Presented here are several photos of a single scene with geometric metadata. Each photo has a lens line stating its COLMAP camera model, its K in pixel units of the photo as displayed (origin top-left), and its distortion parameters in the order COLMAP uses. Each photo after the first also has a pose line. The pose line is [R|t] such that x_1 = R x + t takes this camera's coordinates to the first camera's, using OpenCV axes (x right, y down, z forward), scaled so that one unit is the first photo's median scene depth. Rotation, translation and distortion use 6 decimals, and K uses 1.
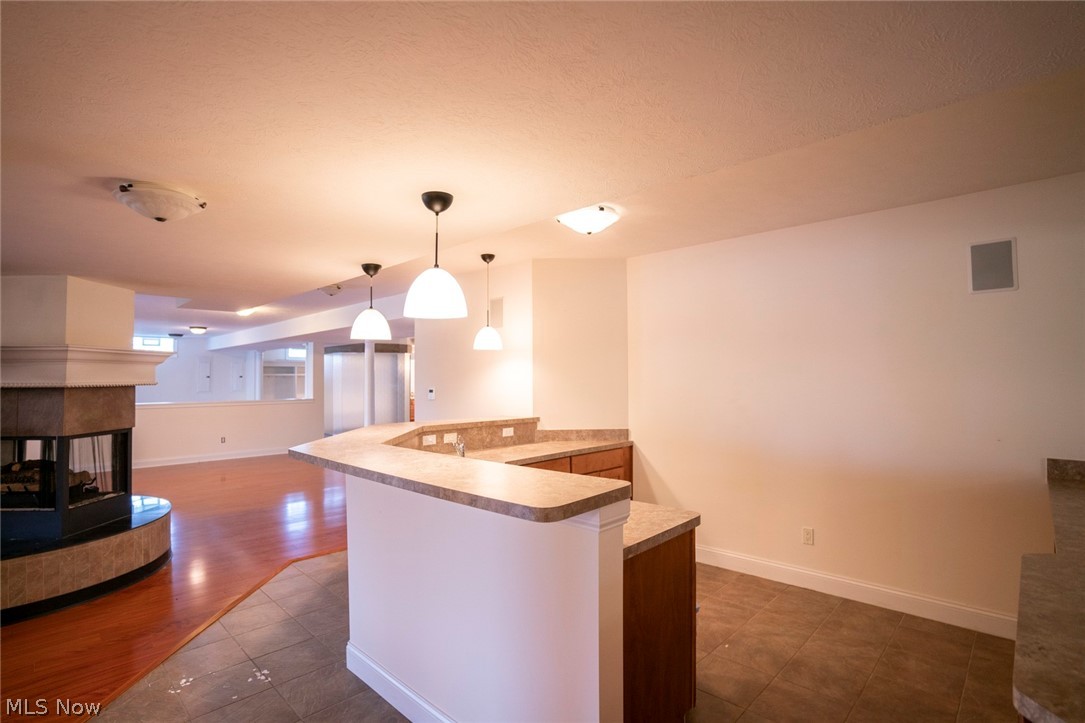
lens RADIAL K [[527.9, 0, 542.5], [0, 527.9, 361.5], [0, 0, 1]] dist [-0.079900, 0.034773]
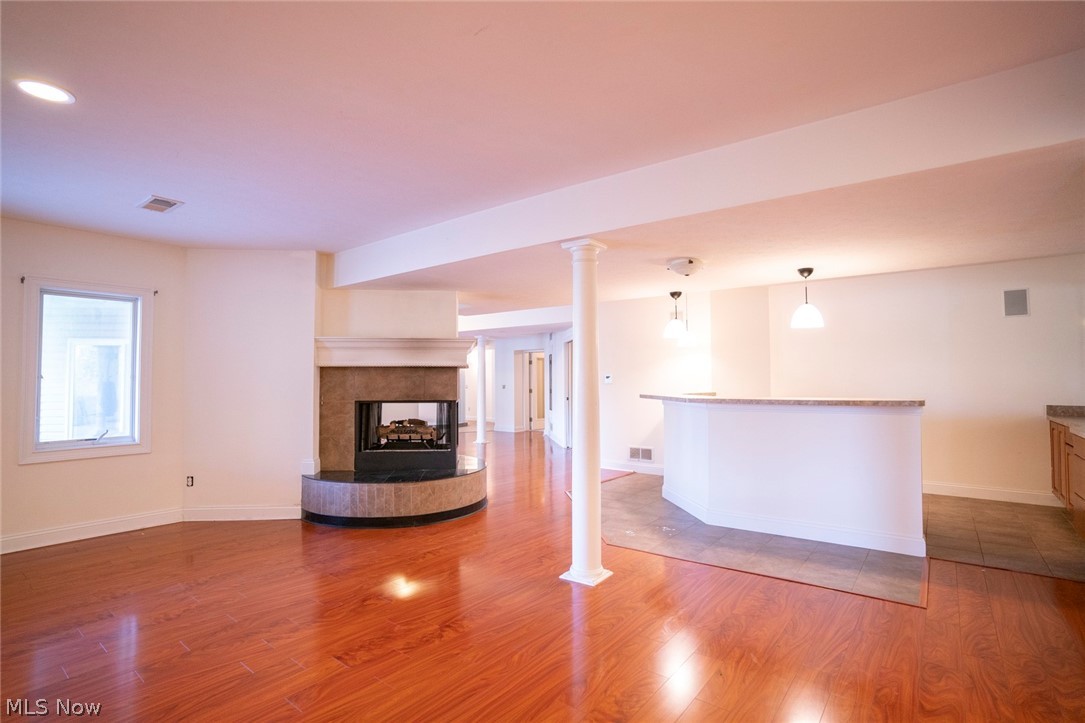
lens RADIAL K [[527.9, 0, 542.5], [0, 527.9, 361.5], [0, 0, 1]] dist [-0.079900, 0.034773]
pose [[0.994659, 0.008638, 0.102855, -0.275103], [-0.007952, 0.999943, -0.007069, 0.013989], [-0.102910, 0.006214, 0.994671, -0.176072]]
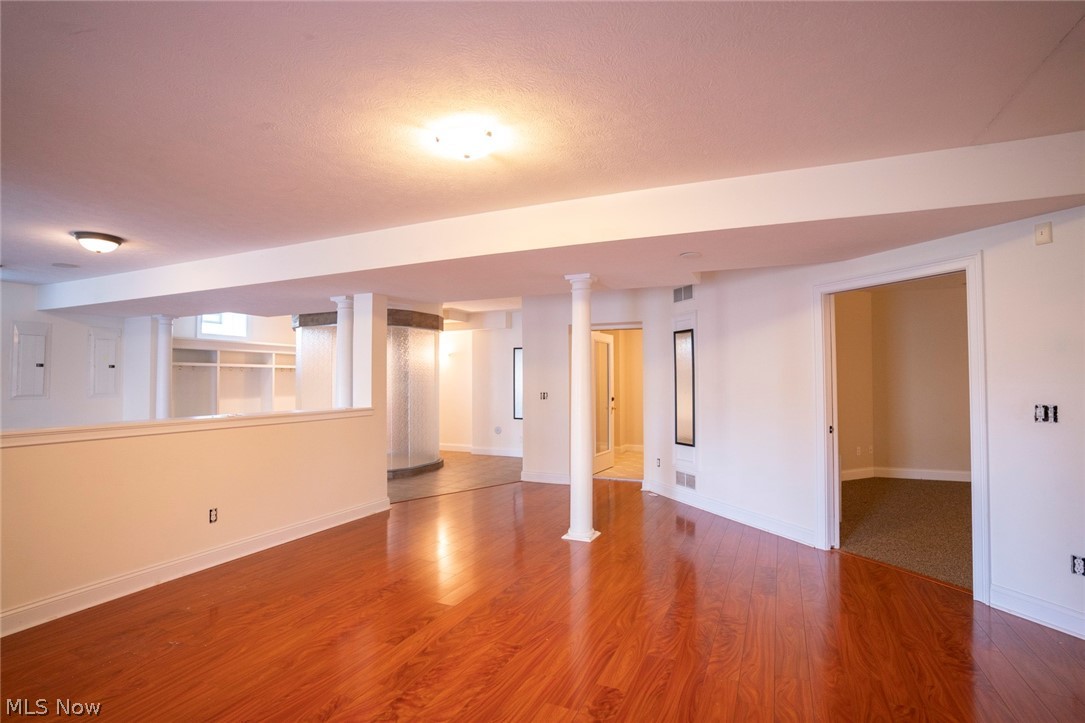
lens RADIAL K [[527.9, 0, 542.5], [0, 527.9, 361.5], [0, 0, 1]] dist [-0.079900, 0.034773]
pose [[0.937509, 0.016620, 0.347563, -0.465952], [-0.013952, 0.999851, -0.010176, 0.031030], [-0.347681, 0.004691, 0.937601, 0.486658]]
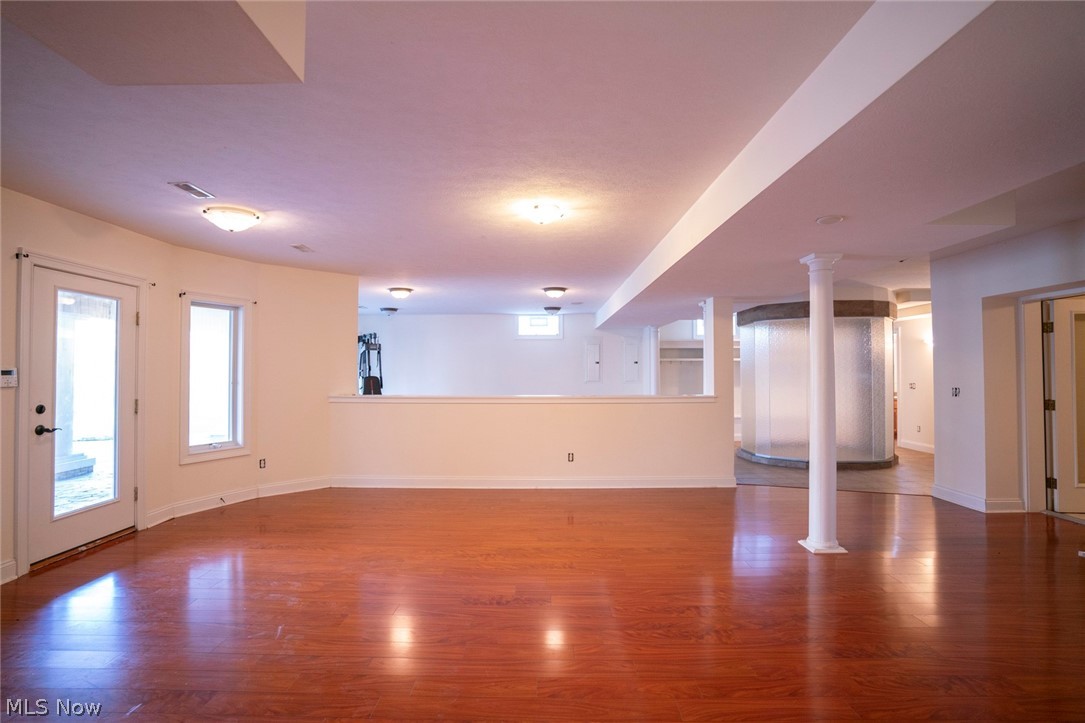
lens RADIAL K [[527.9, 0, 542.5], [0, 527.9, 361.5], [0, 0, 1]] dist [-0.079900, 0.034773]
pose [[0.695113, -0.007198, -0.718865, -0.161143], [0.016182, 0.999853, 0.005635, 0.027496], [0.718719, -0.015549, 0.695127, 0.472739]]
